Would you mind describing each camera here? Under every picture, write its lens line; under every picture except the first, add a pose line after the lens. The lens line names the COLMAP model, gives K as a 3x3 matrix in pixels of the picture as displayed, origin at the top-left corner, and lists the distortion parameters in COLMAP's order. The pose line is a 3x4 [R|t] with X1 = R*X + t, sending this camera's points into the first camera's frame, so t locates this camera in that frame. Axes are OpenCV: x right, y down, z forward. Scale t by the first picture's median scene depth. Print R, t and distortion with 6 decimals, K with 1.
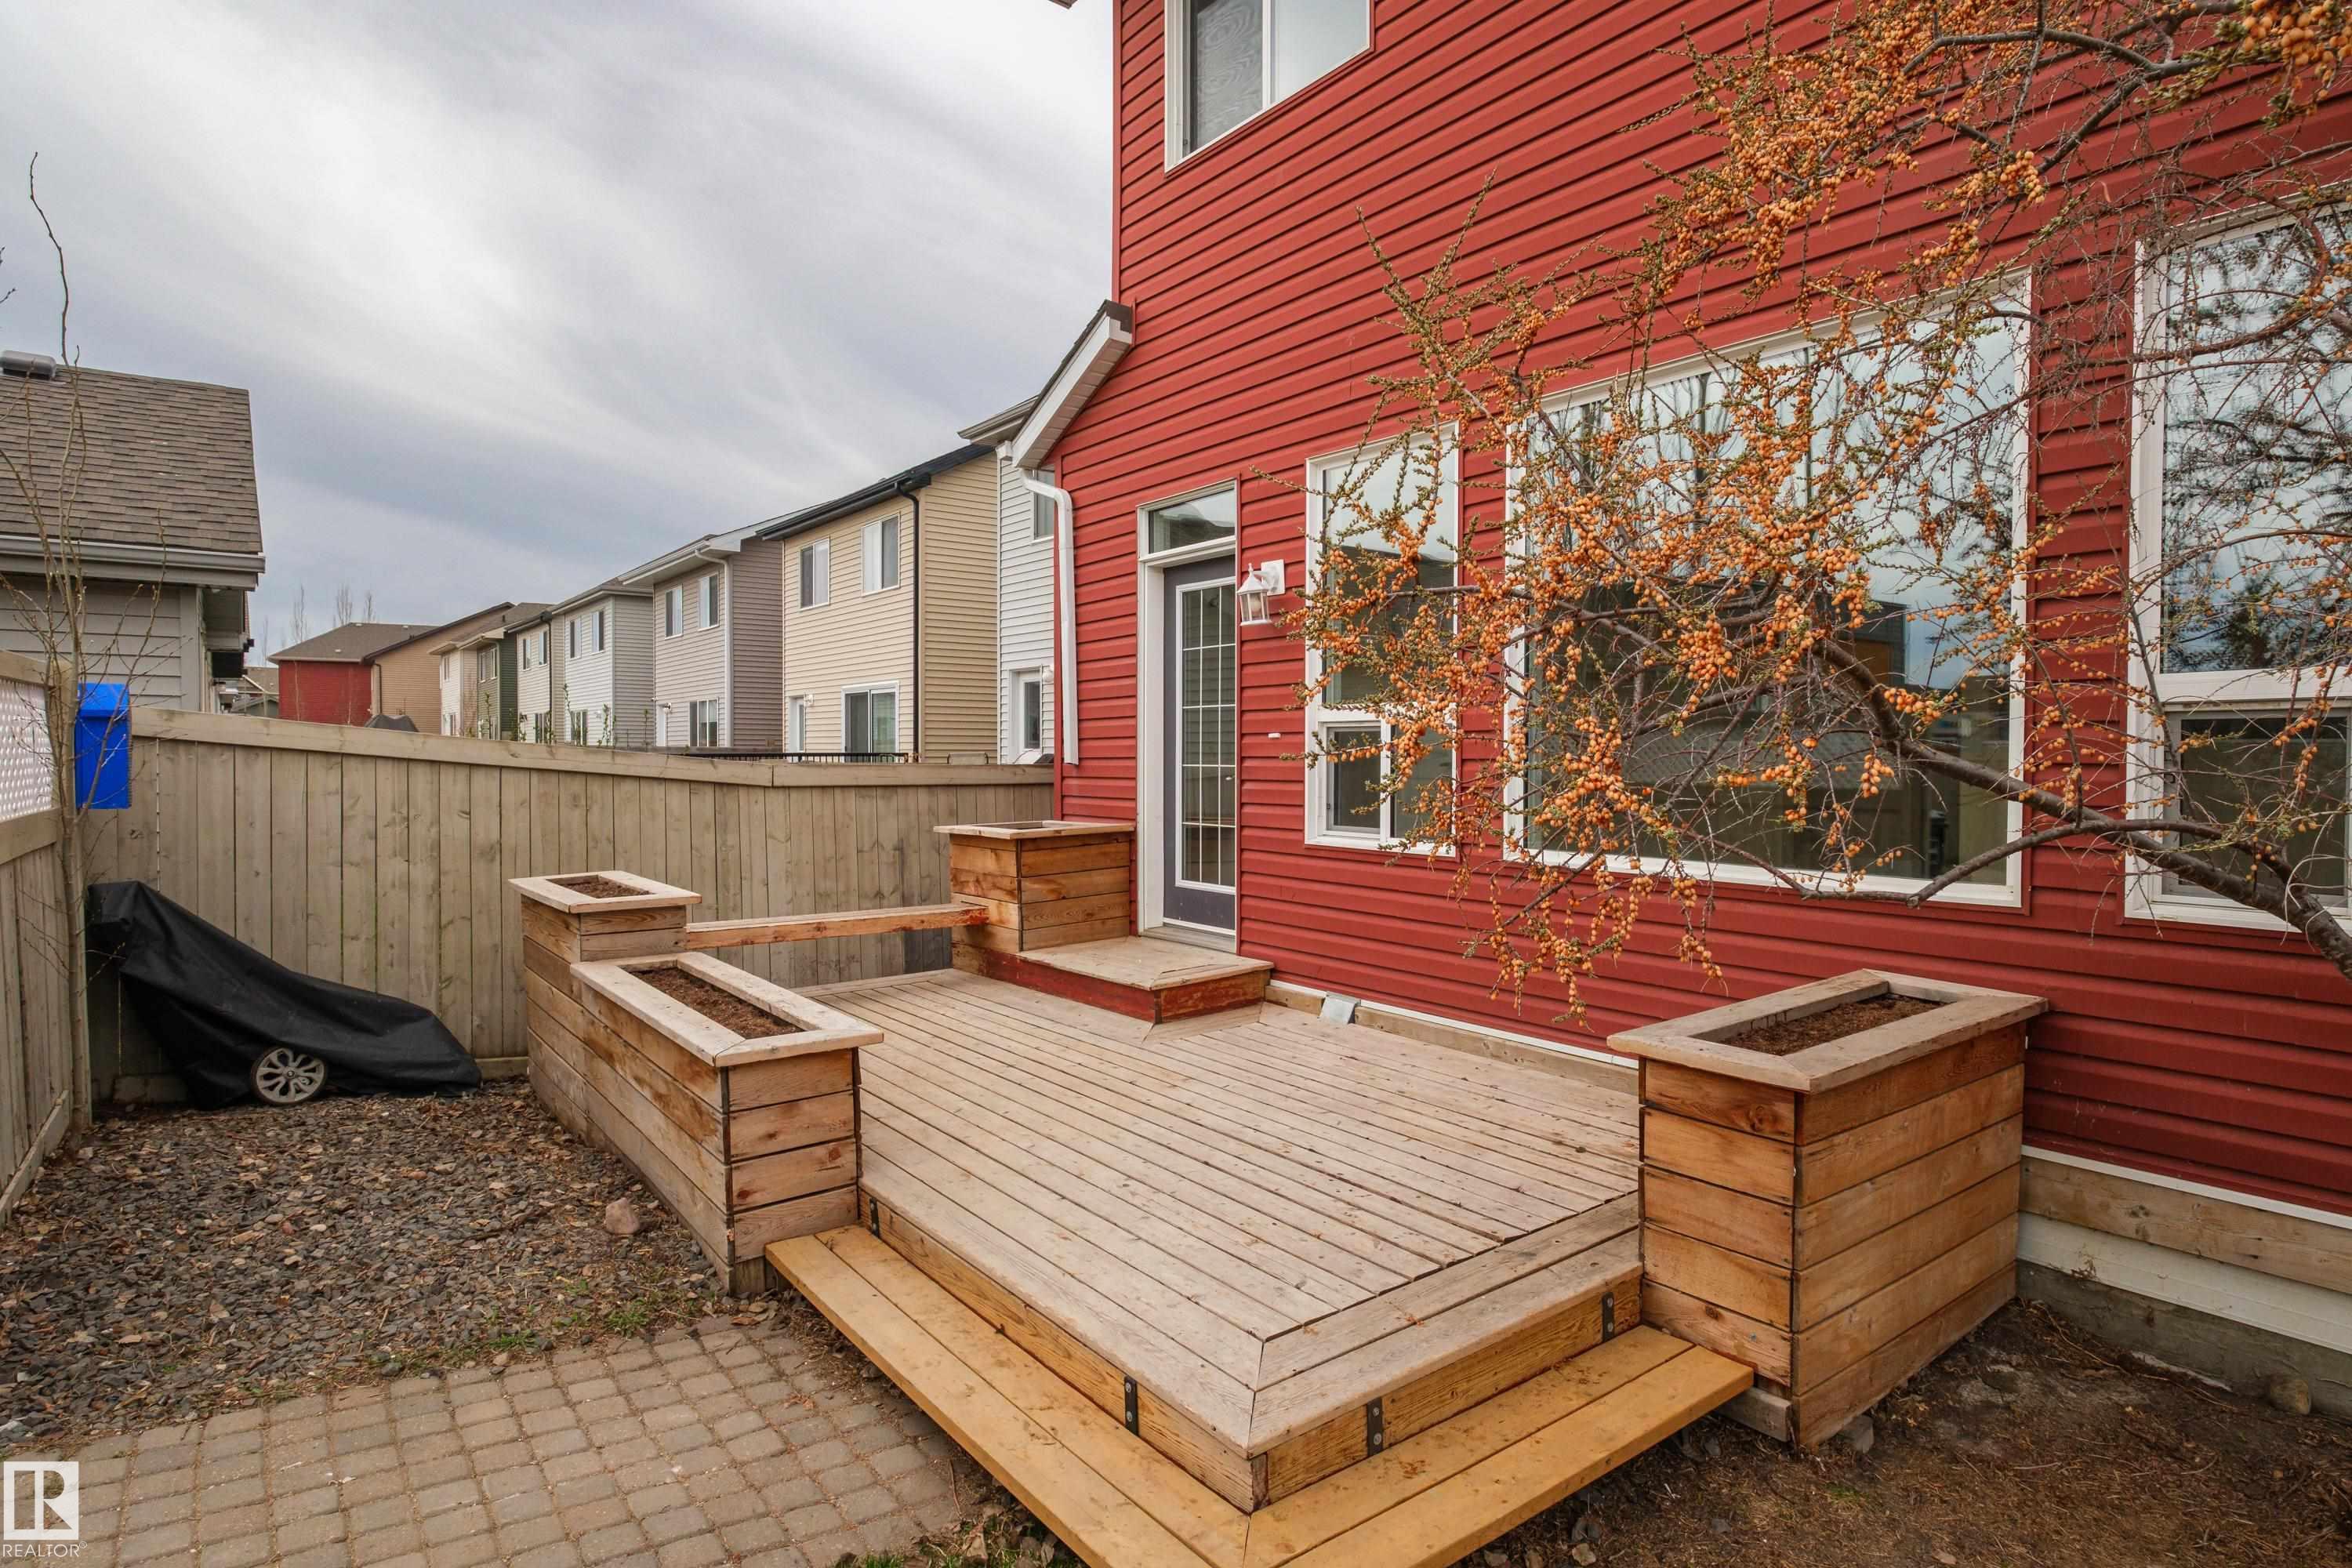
lens RADIAL K [[1237.9, 0, 1176.0], [0, 1237.9, 784.0], [0, 0, 1]] dist [0.000661, 0.000037]
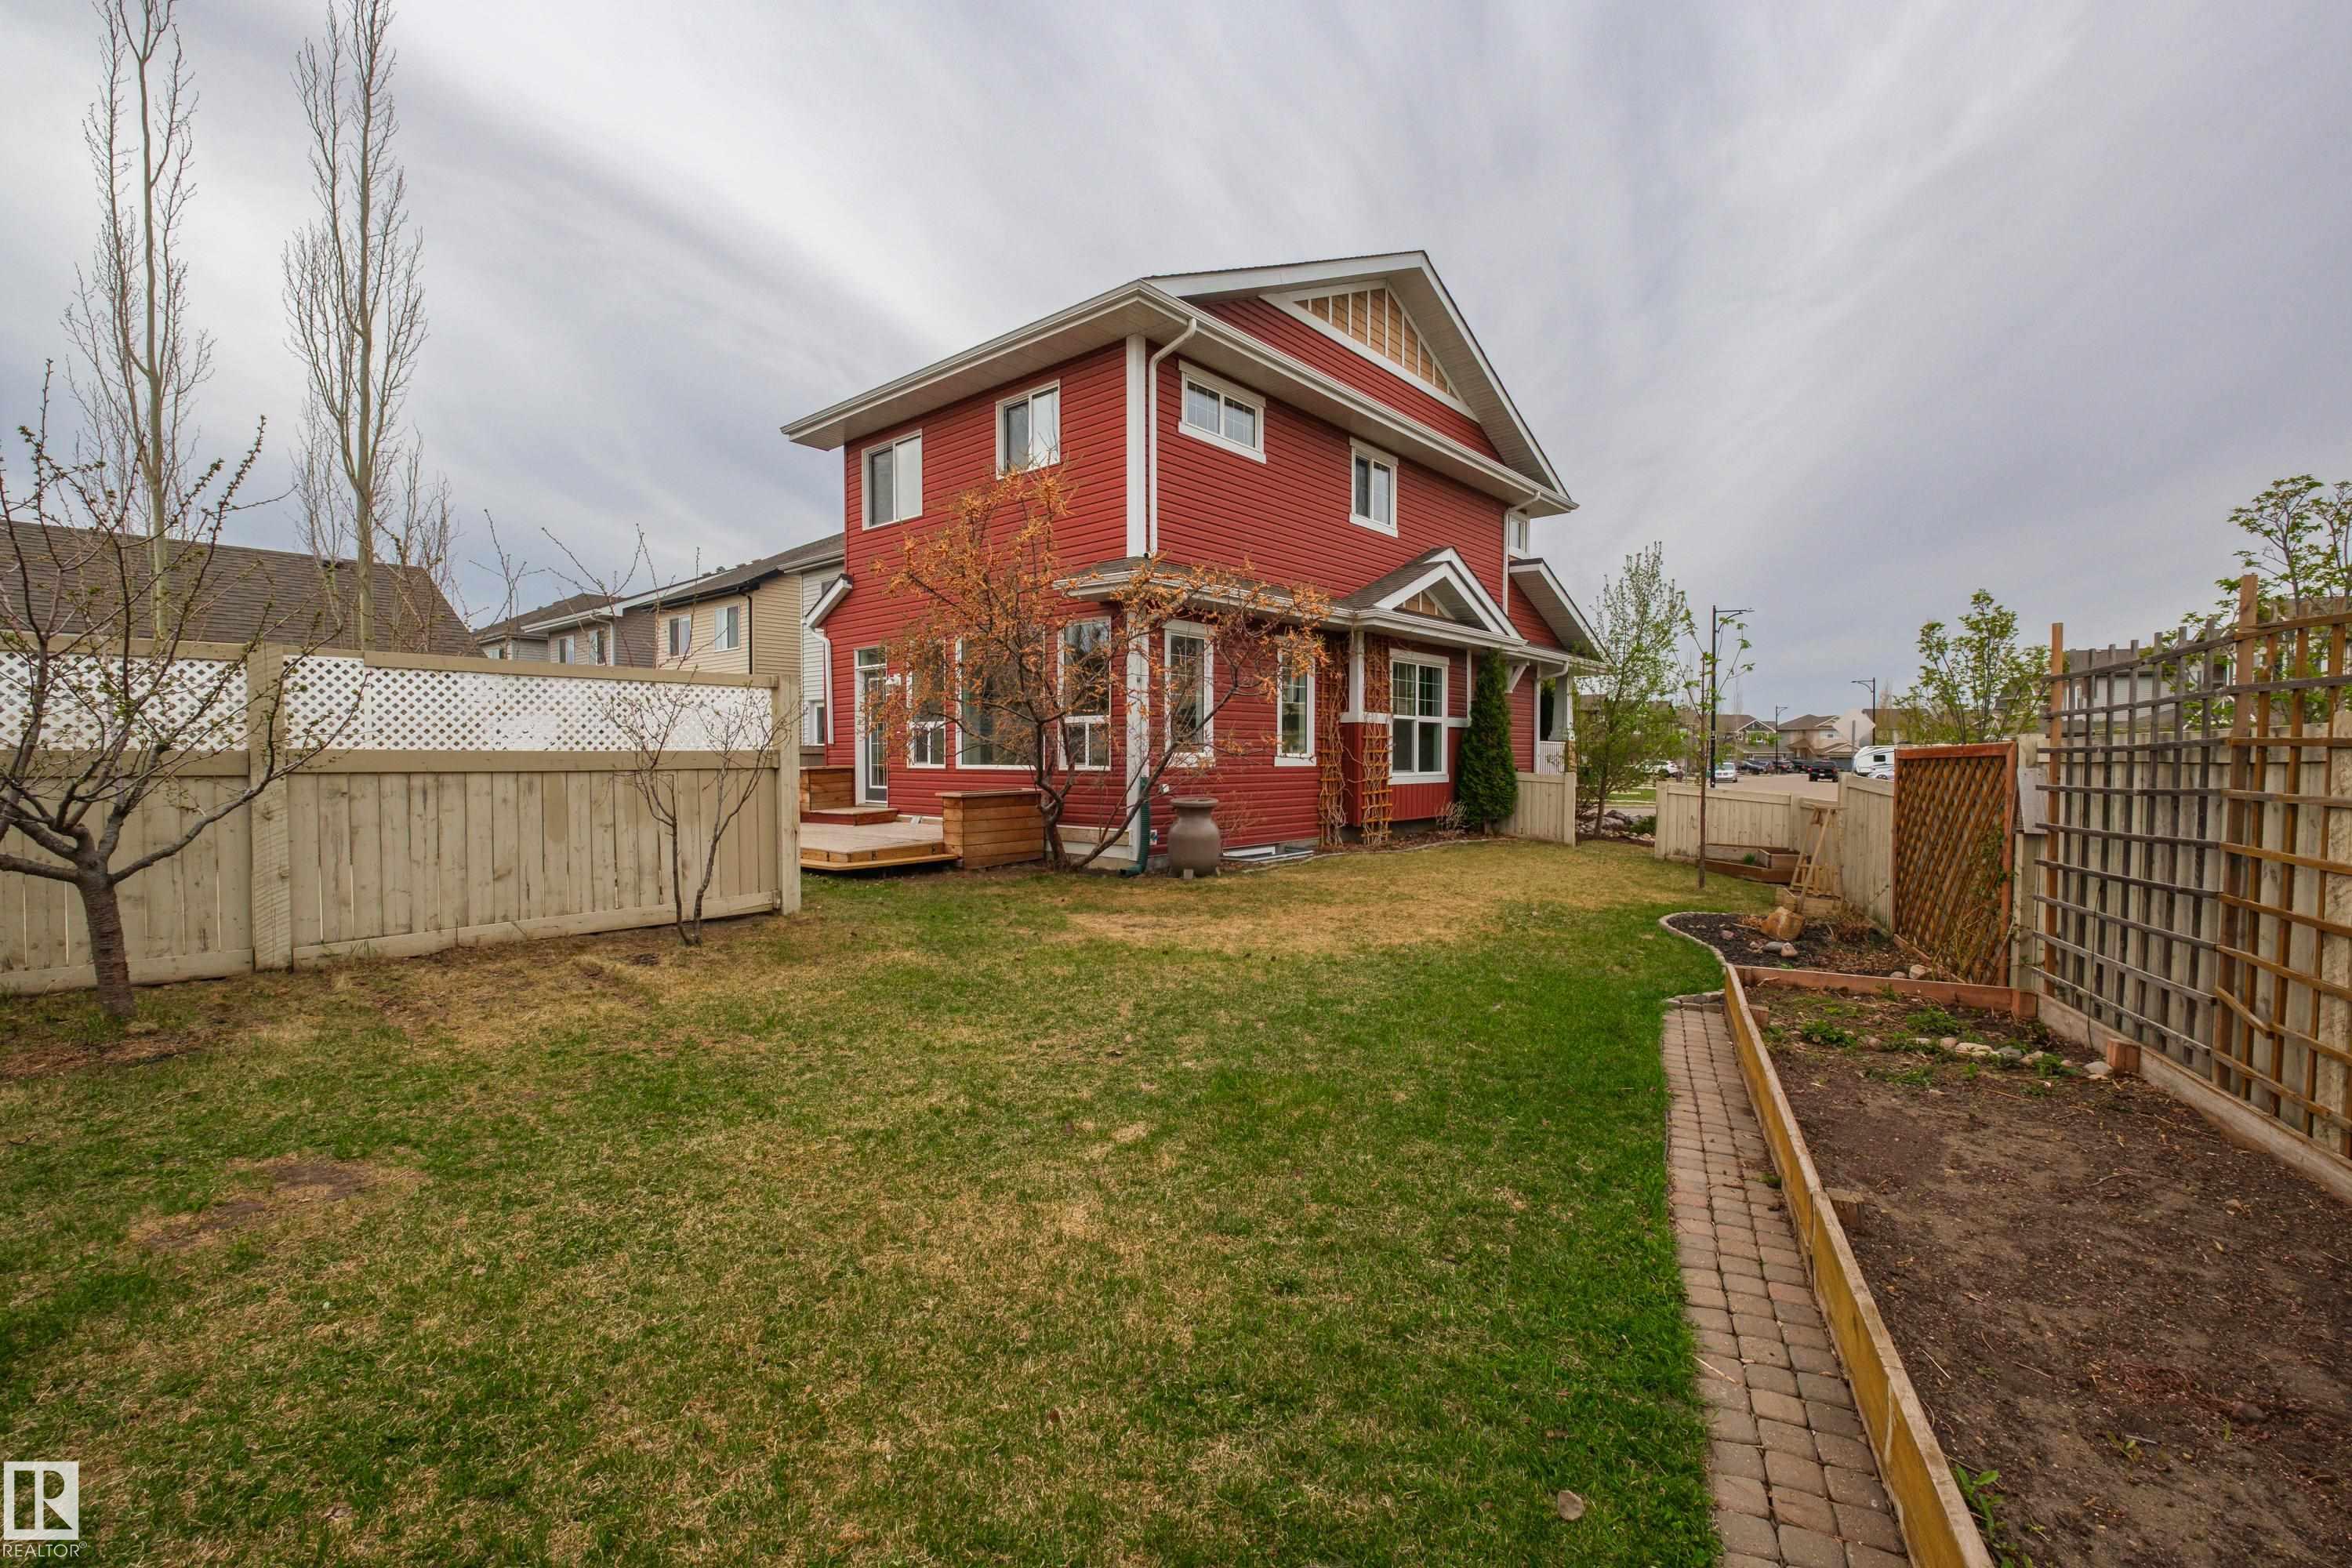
lens RADIAL K [[1036.6, 0, 1176.0], [0, 1036.6, 784.0], [0, 0, 1]] dist [0.000046, 0.000134]
pose [[0.979771, -0.007682, 0.199973, 0.205183], [0.007570, 0.999970, 0.001321, 0.075633], [-0.199977, 0.000220, 0.979801, -1.380835]]
